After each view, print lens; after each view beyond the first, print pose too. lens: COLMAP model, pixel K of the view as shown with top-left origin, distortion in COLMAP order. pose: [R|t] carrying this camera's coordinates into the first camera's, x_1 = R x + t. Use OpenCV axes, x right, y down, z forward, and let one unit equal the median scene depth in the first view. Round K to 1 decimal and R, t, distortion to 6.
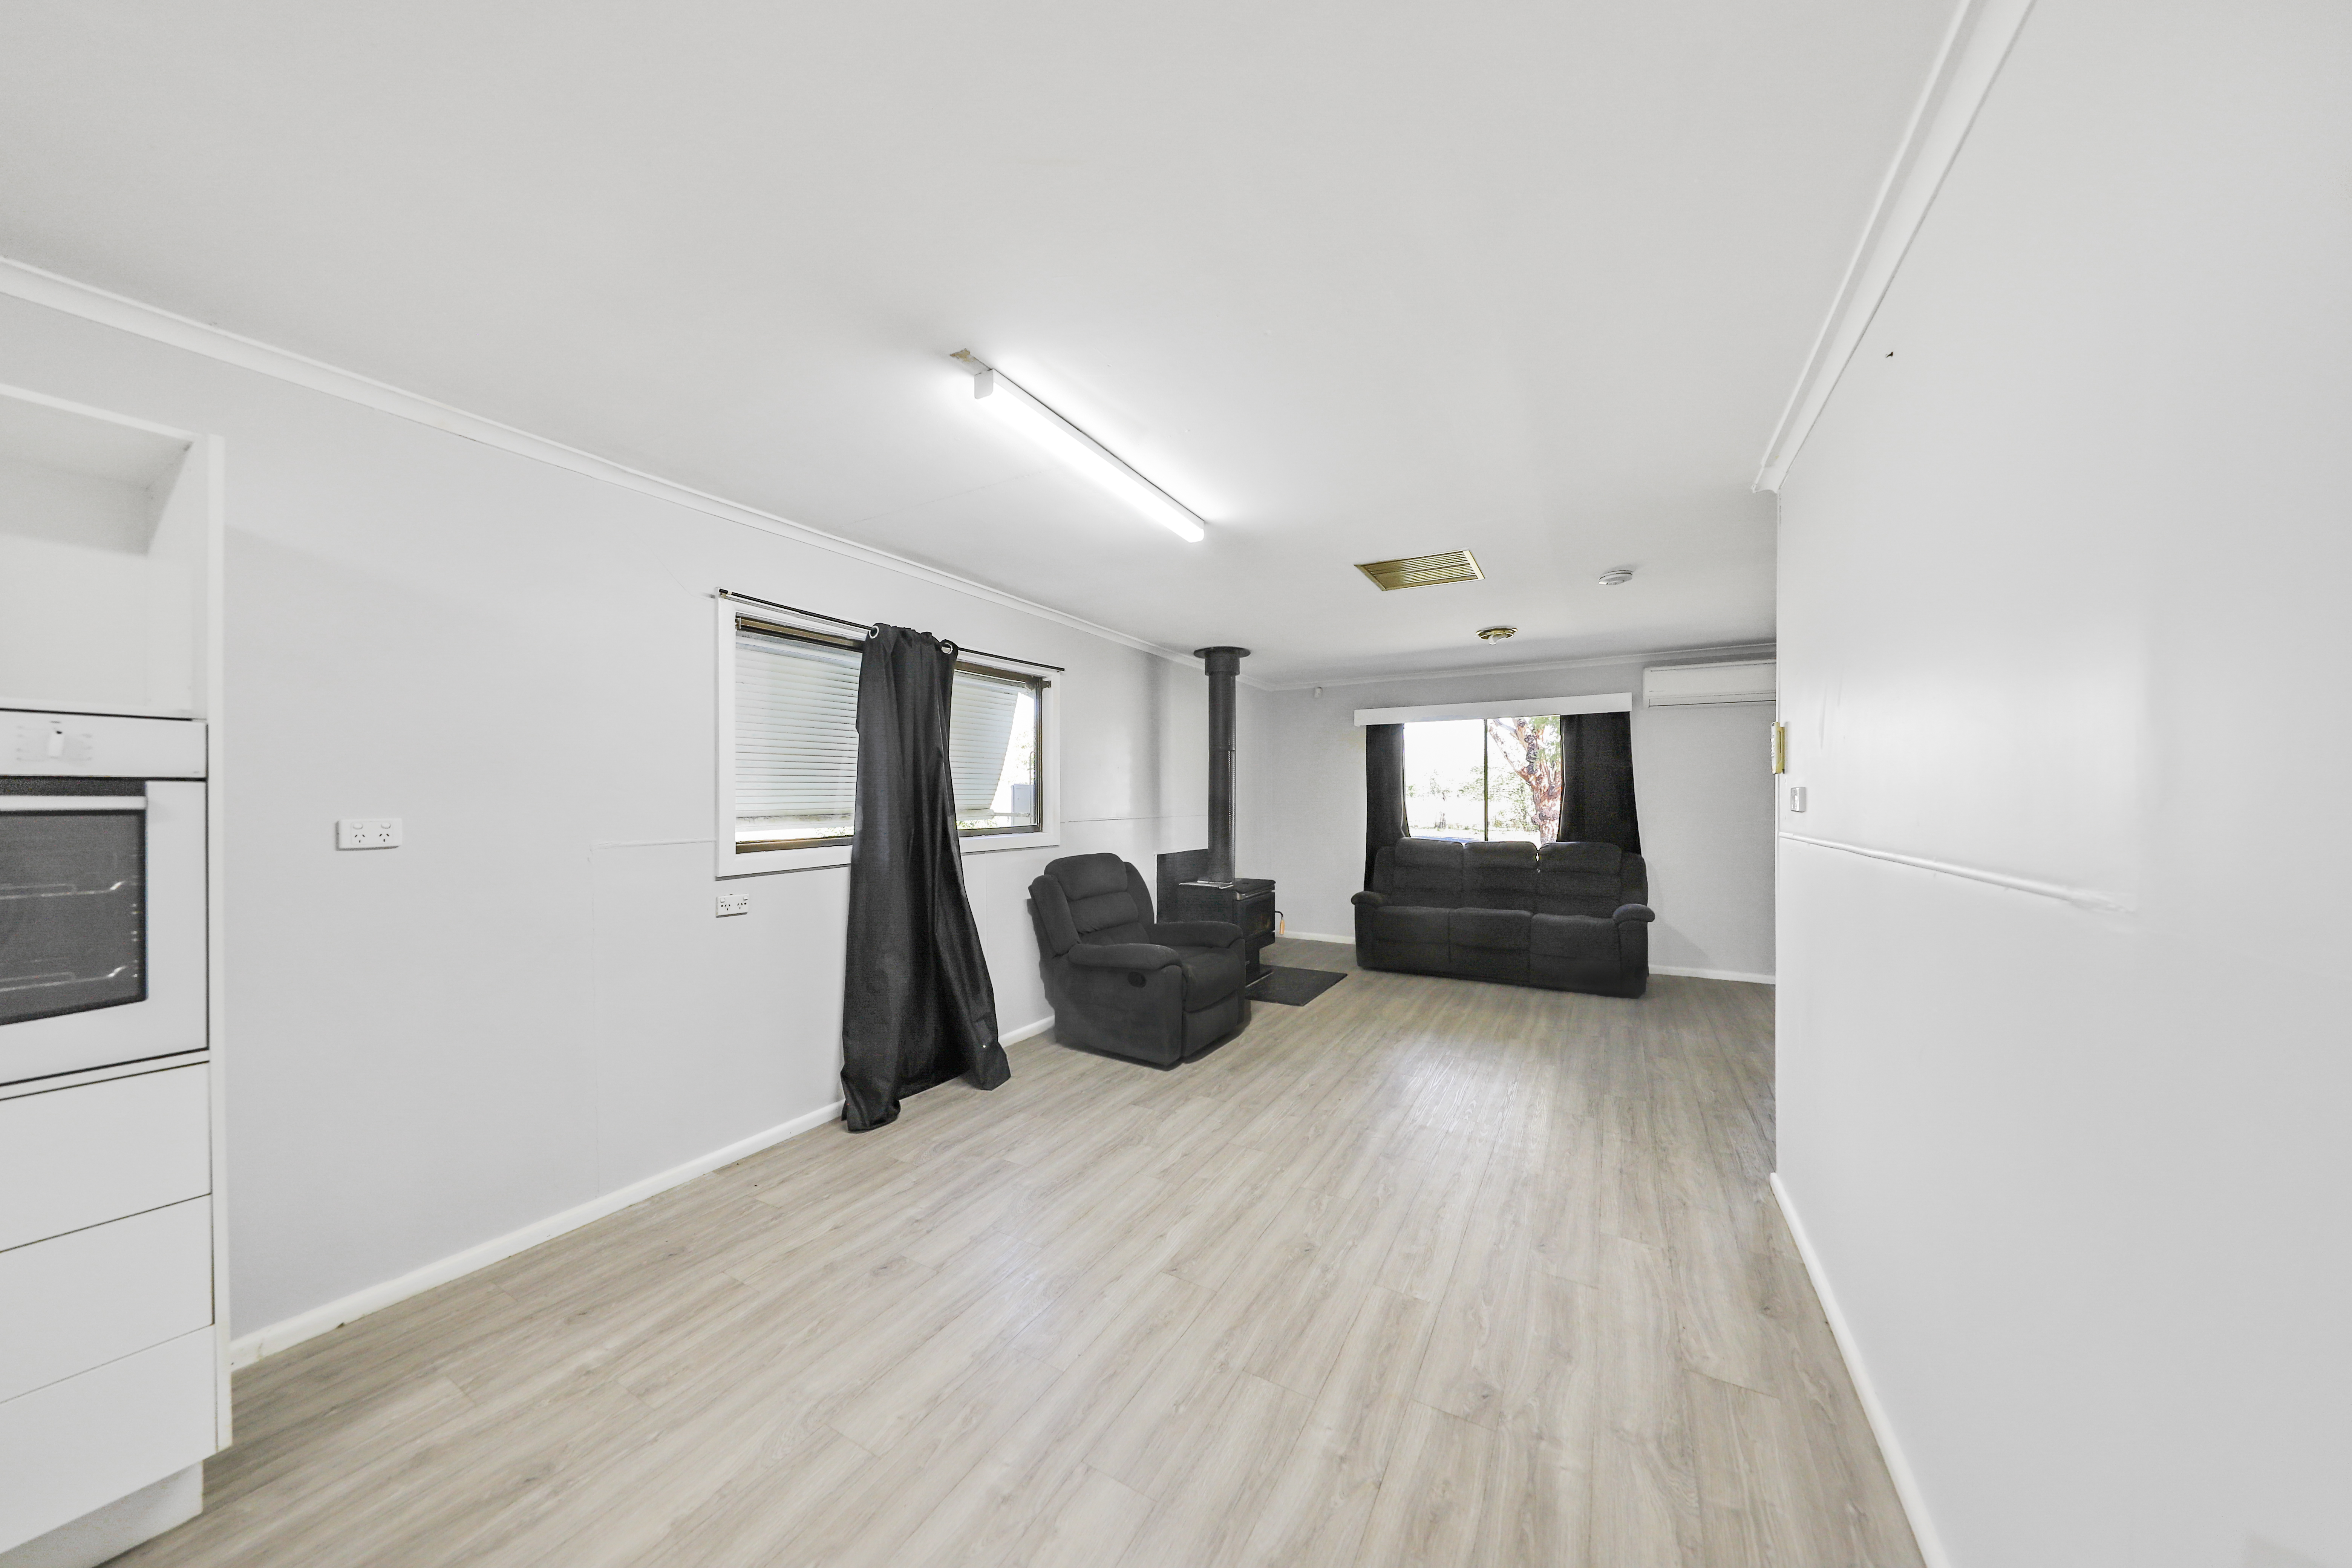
lens RADIAL K [[747.3, 0, 1161.9], [0, 747.3, 772.7], [0, 0, 1]] dist [0.007230, -0.004279]
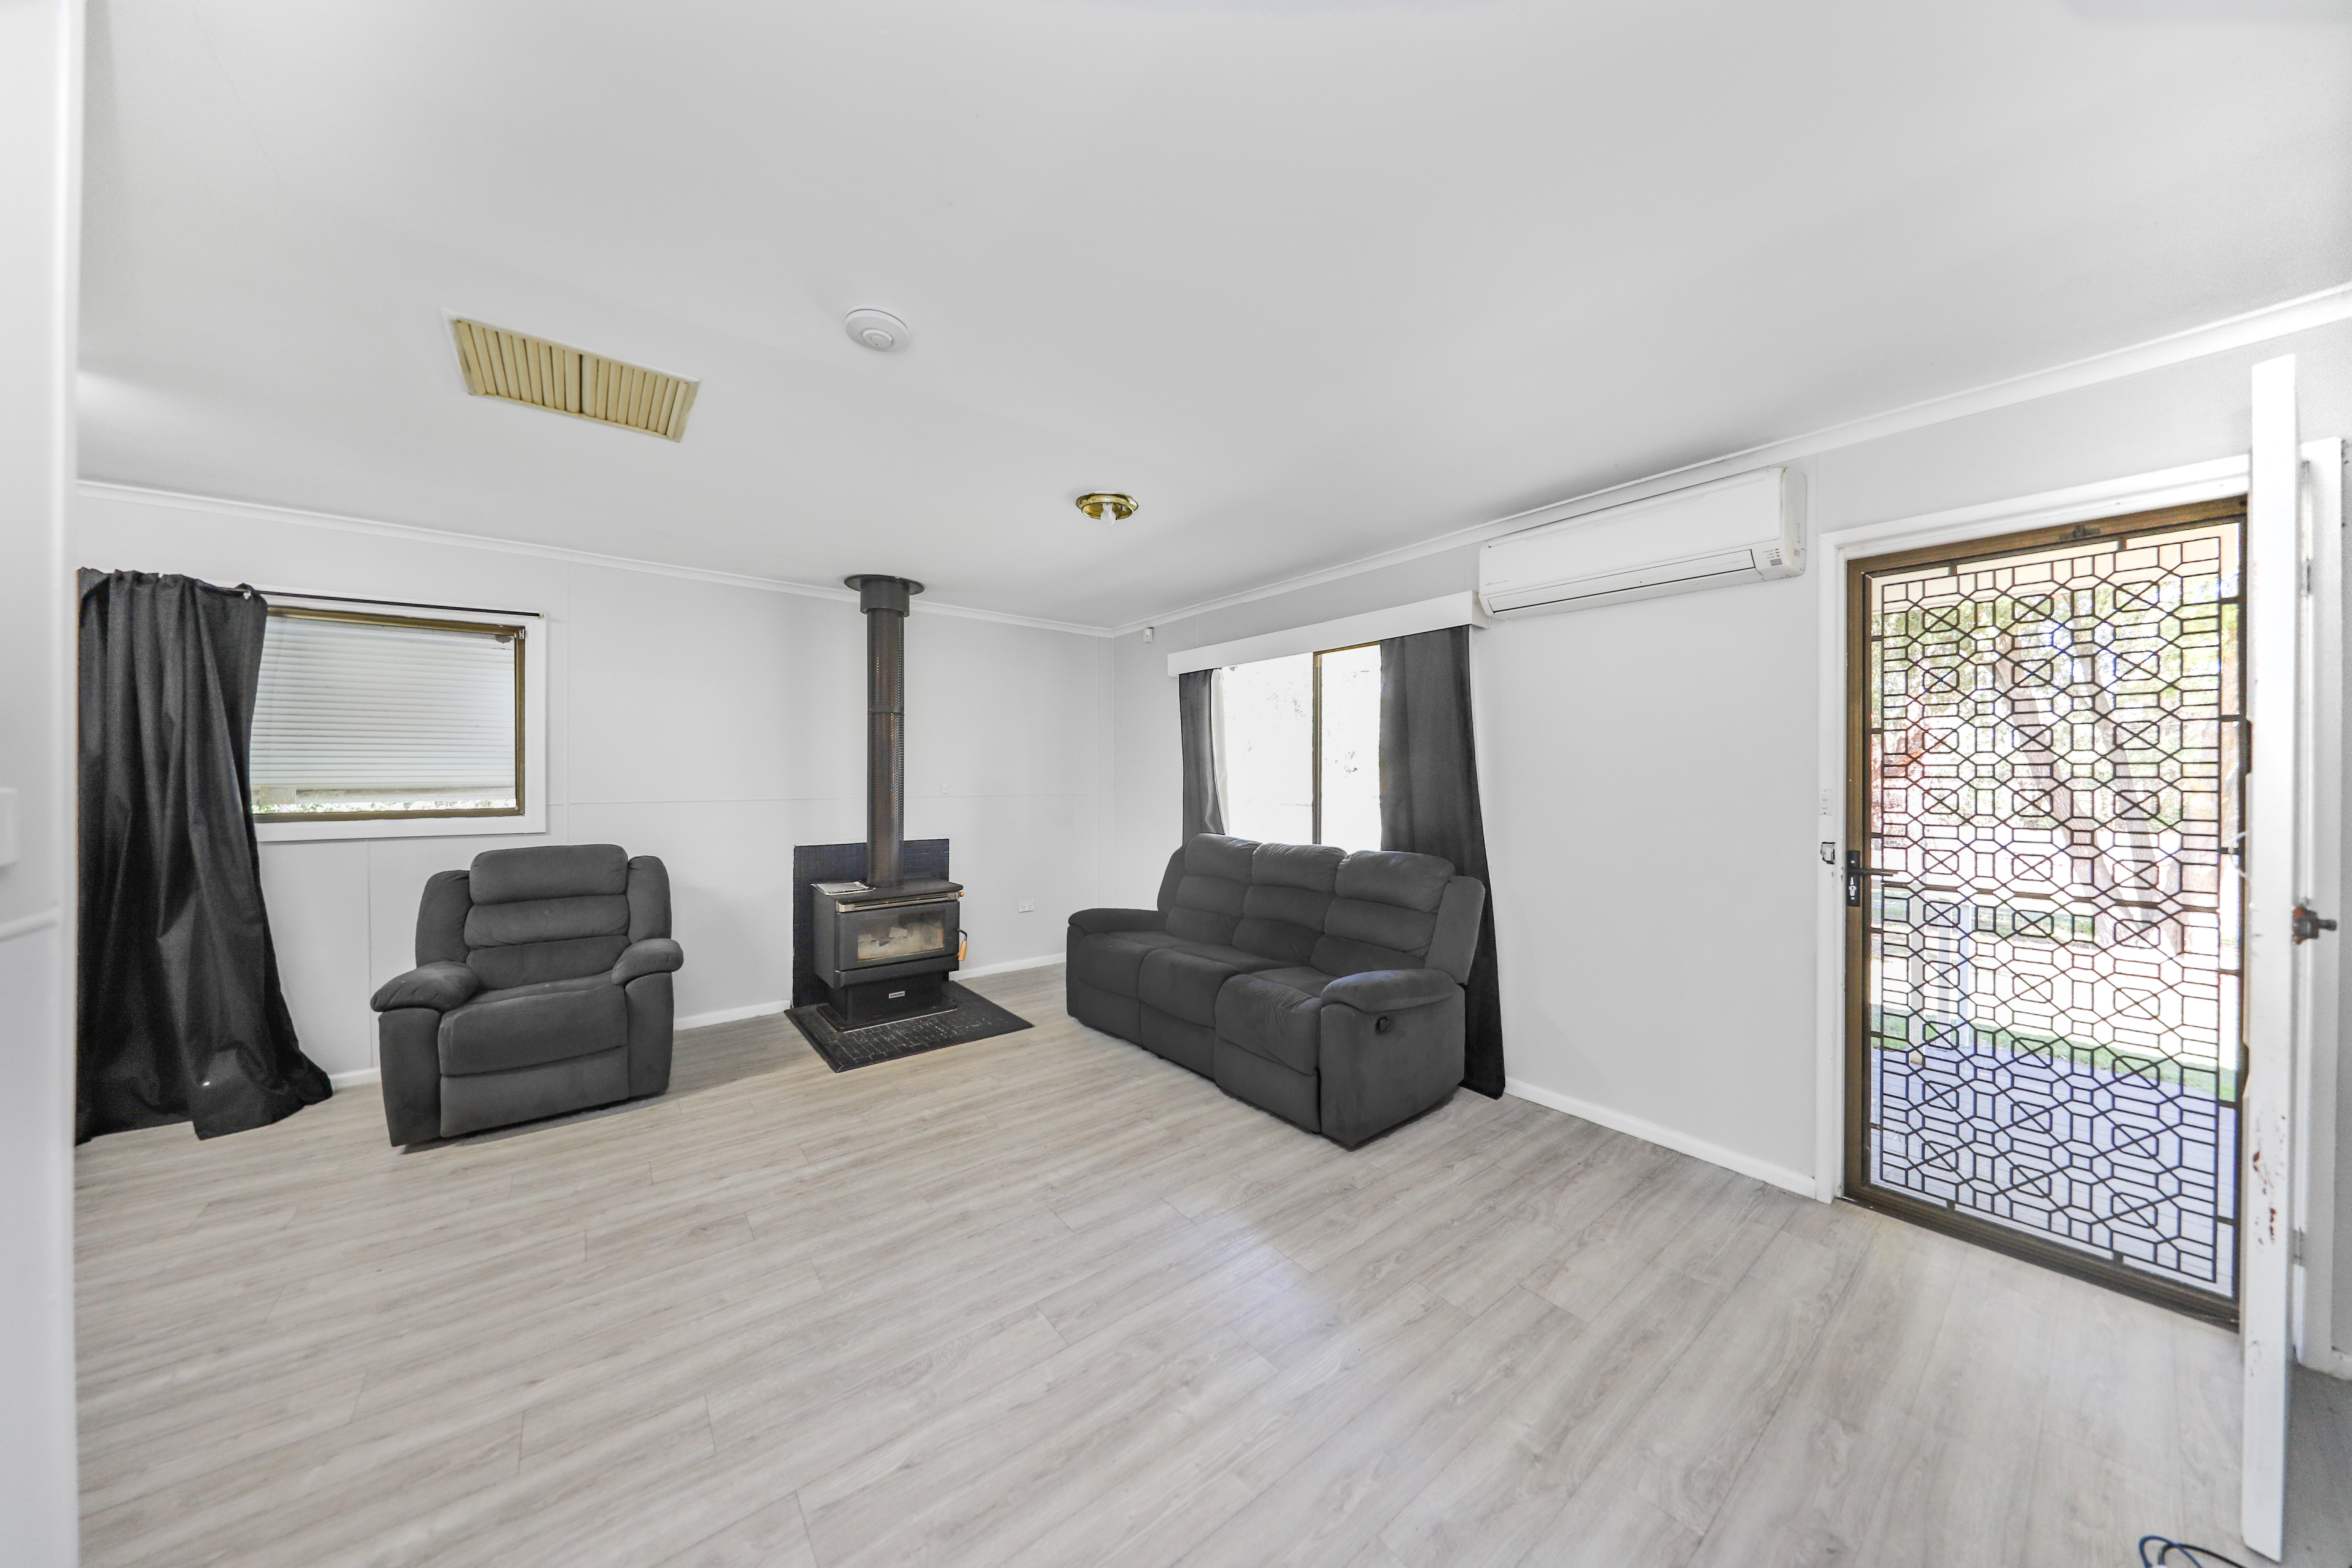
lens RADIAL K [[747.3, 0, 1161.9], [0, 747.3, 772.7], [0, 0, 1]] dist [0.007230, -0.004279]
pose [[0.926075, 0.001646, -0.377335, 0.614480], [0.010116, 0.999523, 0.029187, 0.011234], [0.377203, -0.030847, 0.925617, 0.398495]]
